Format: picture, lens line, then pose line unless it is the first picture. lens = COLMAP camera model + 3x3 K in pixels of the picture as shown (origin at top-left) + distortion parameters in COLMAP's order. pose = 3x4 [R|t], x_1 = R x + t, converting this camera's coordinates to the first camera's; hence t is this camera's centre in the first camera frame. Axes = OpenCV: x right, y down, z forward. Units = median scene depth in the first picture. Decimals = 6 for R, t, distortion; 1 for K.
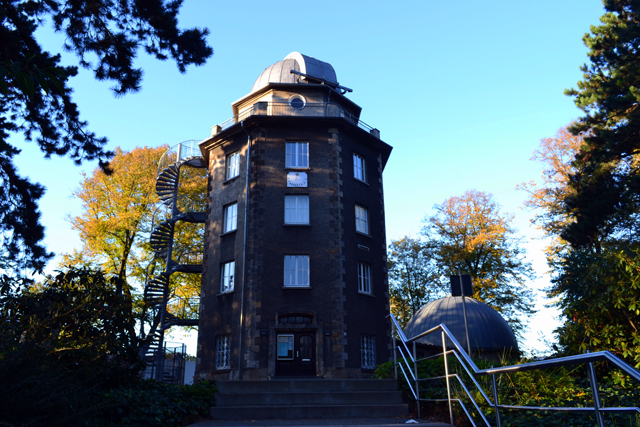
lens RADIAL K [[510.1, 0, 316.9], [0, 510.1, 212.3], [0, 0, 1]] dist [-0.006357, -0.003858]
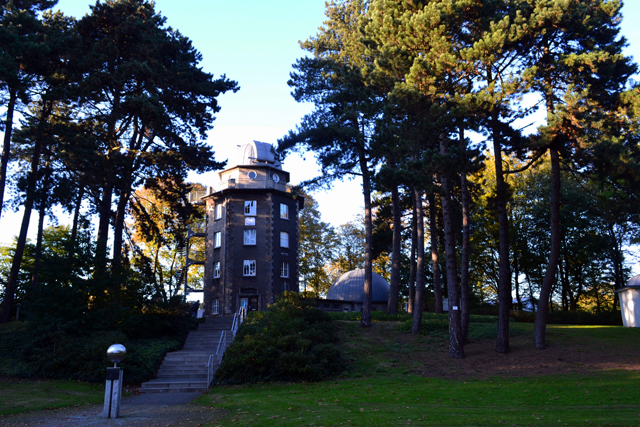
lens RADIAL K [[510.1, 0, 321.4], [0, 510.1, 210.6], [0, 0, 1]] dist [-0.006357, -0.003858]
pose [[0.999939, -0.008129, -0.007518, 0.248154], [0.008896, 0.994077, 0.108318, -0.310718], [0.006593, -0.108378, 0.994088, -0.952084]]
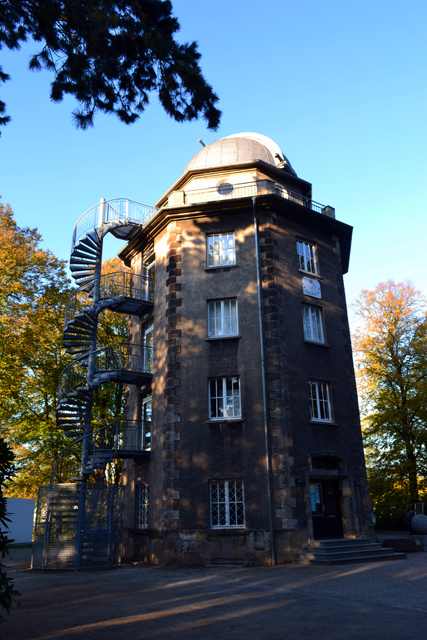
lens RADIAL K [[510.1, 0, 213.2], [0, 510.1, 322.0], [0, 0, 1]] dist [-0.006357, -0.003858]
pose [[0.860084, 0.173694, 0.479672, -0.535663], [-0.158337, 0.984708, -0.072664, 0.071245], [-0.484958, -0.013453, 0.874434, 0.358857]]
